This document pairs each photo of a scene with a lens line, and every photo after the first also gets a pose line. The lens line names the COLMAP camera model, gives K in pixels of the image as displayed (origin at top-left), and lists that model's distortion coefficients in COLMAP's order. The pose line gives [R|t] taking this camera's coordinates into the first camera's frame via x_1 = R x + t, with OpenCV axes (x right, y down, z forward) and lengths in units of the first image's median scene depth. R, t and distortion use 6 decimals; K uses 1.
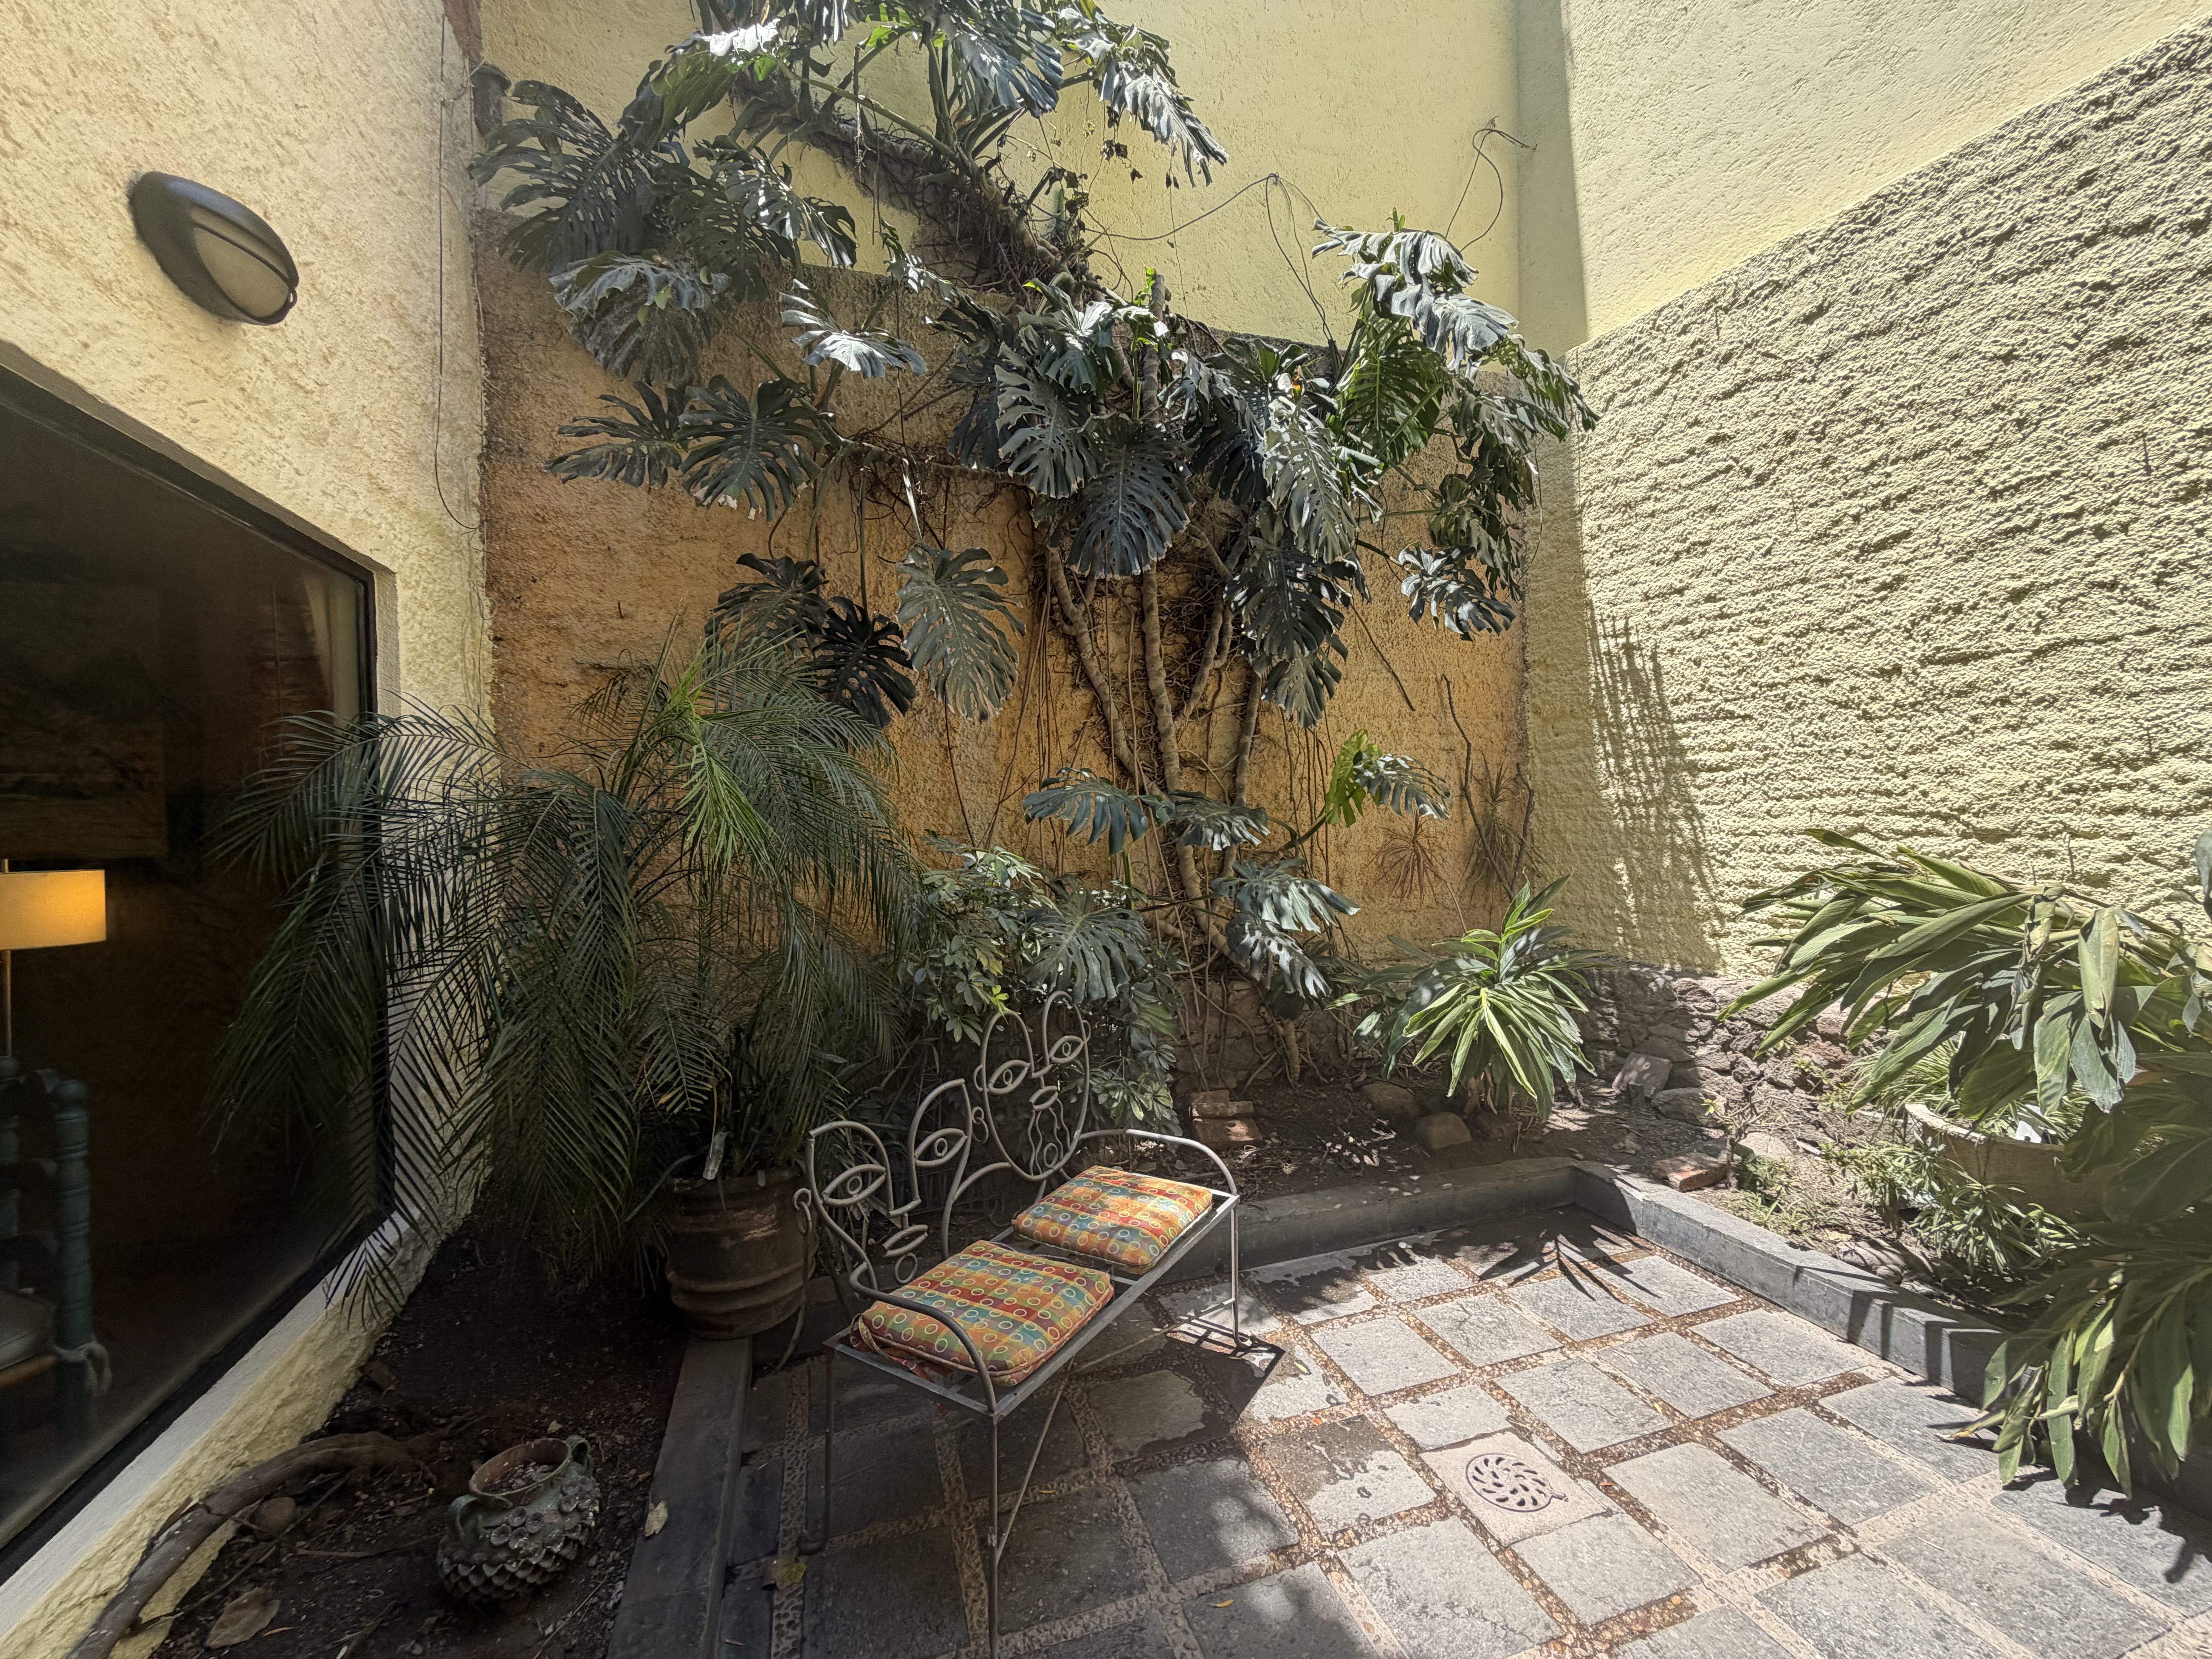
lens RADIAL K [[881.9, 0, 1112.2], [0, 881.9, 824.3], [0, 0, 1]] dist [0.001398, 0.000010]
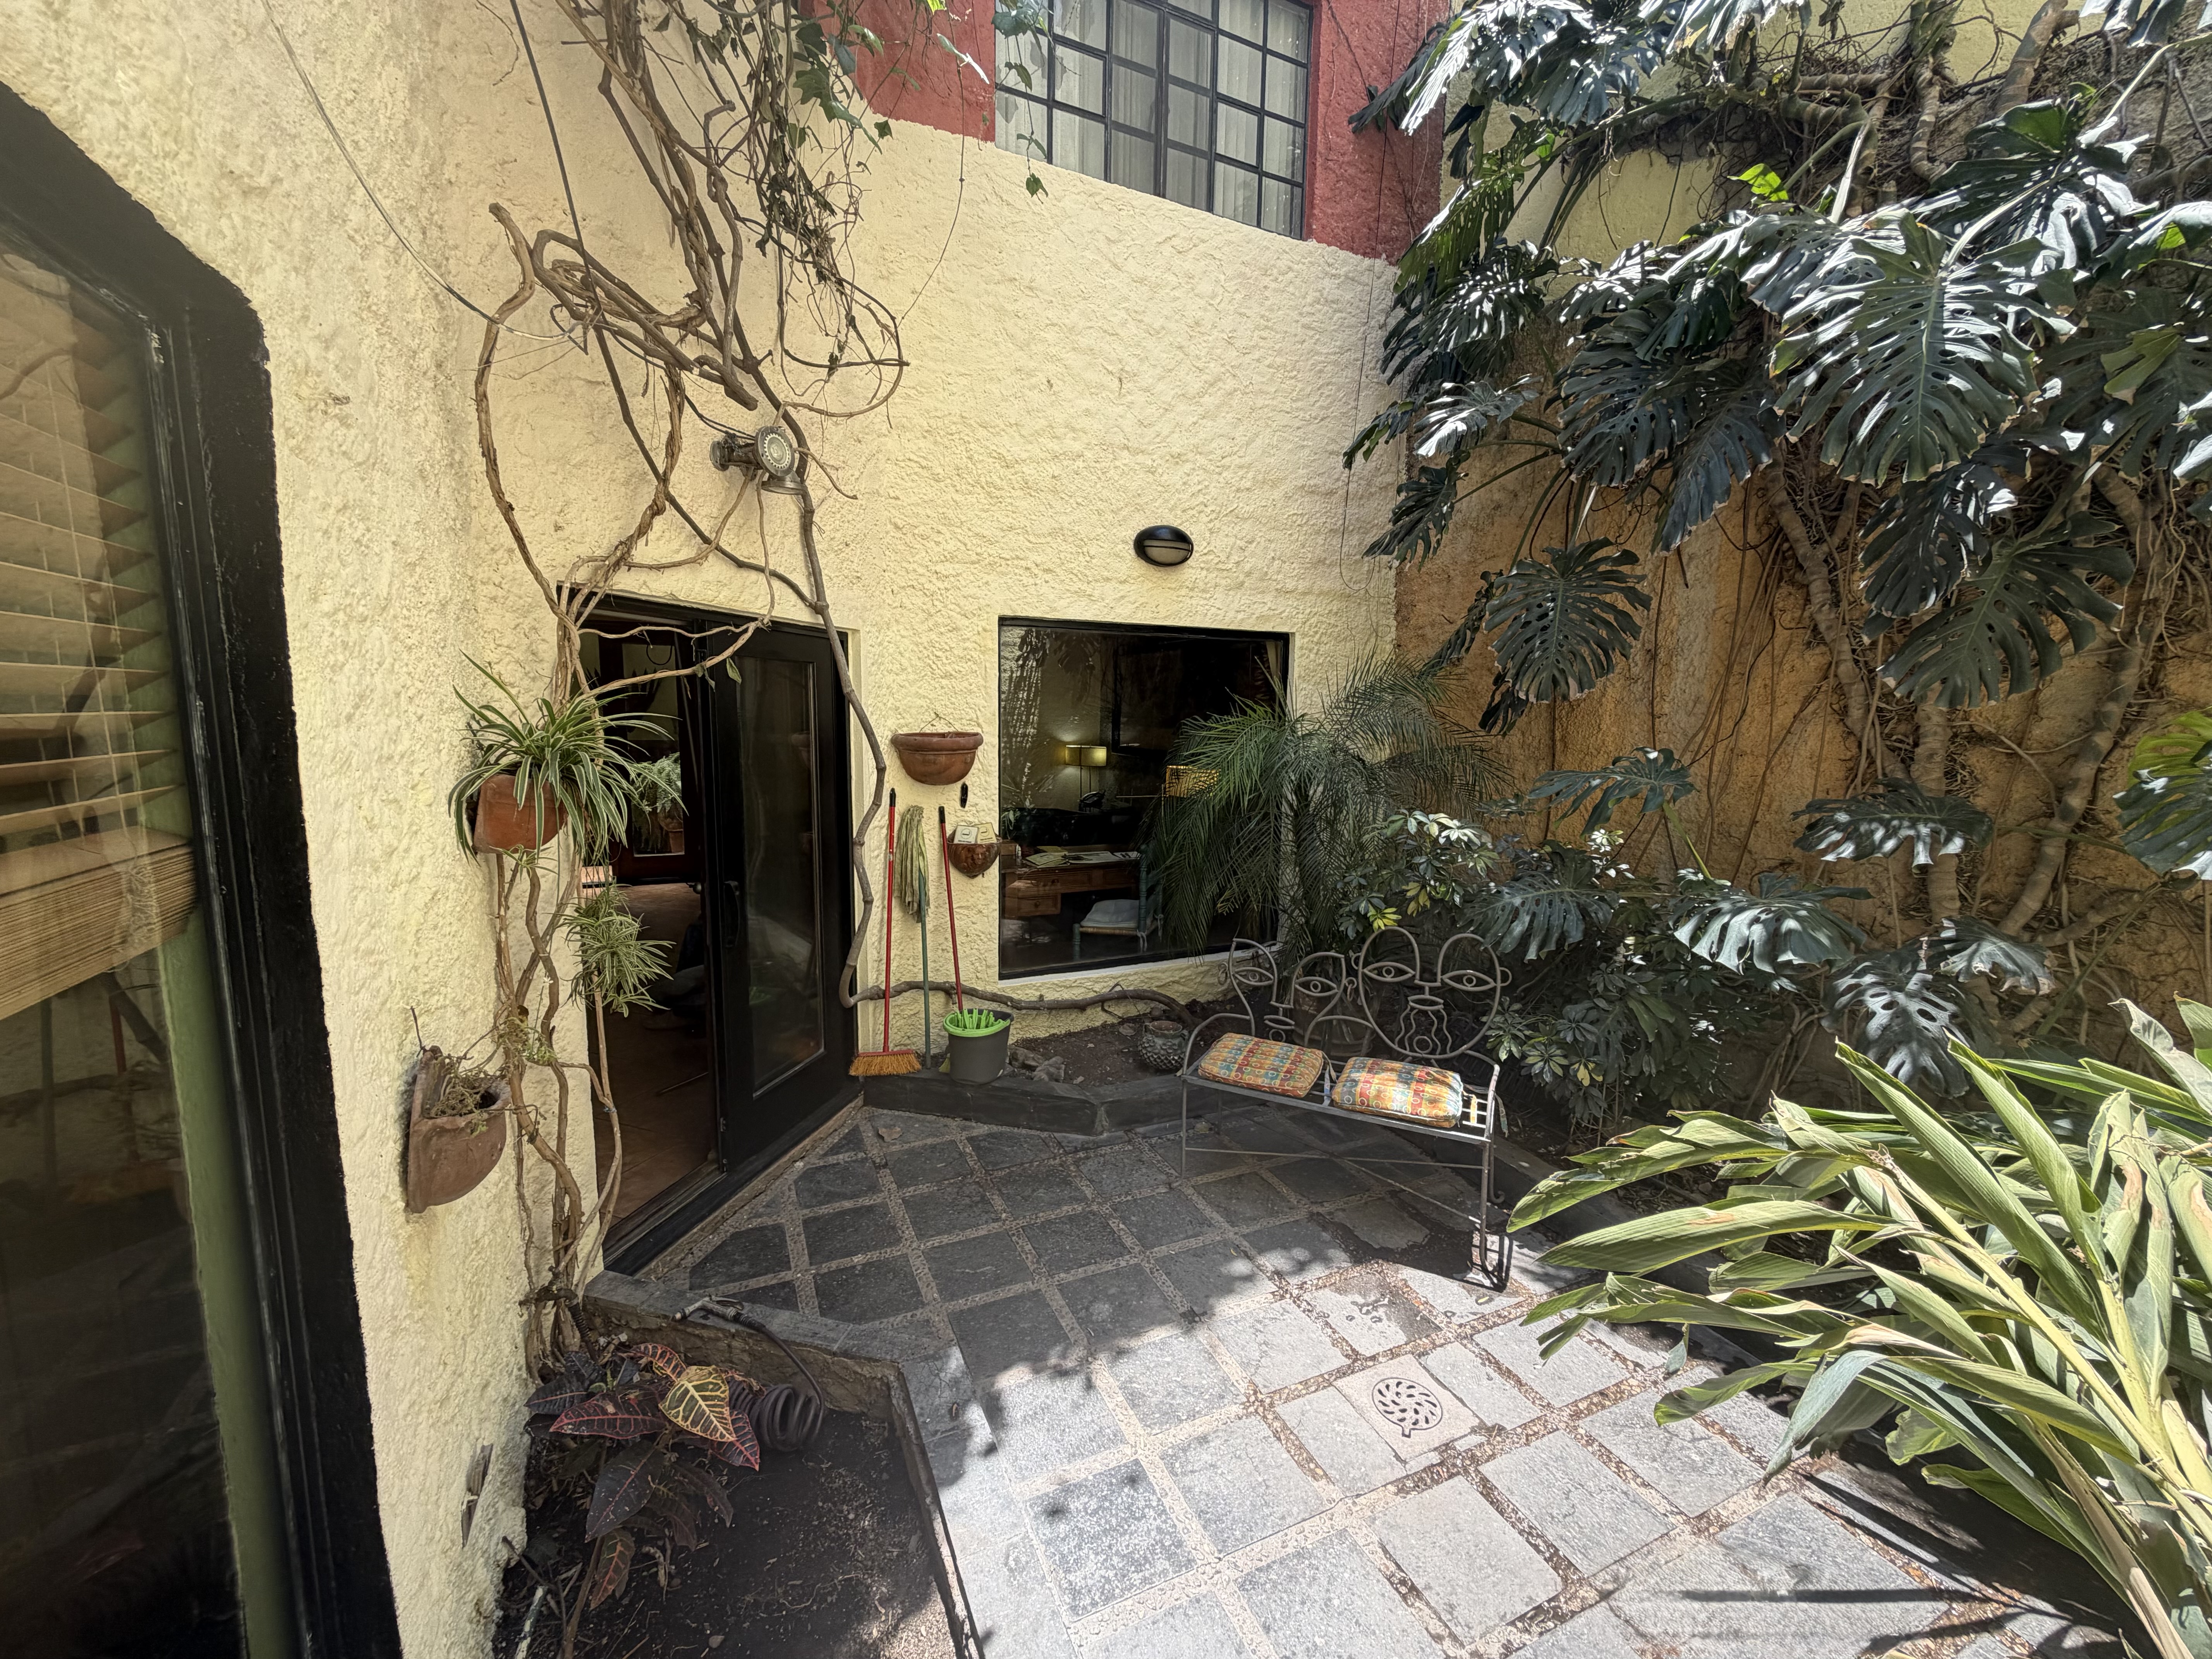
lens RADIAL K [[881.9, 0, 1115.4], [0, 881.9, 825.9], [0, 0, 1]] dist [0.001398, 0.000010]
pose [[0.119647, 0.152964, -0.980962, 1.326403], [-0.030582, 0.988159, 0.150356, -0.164181], [0.992345, 0.012010, 0.122908, 0.427580]]
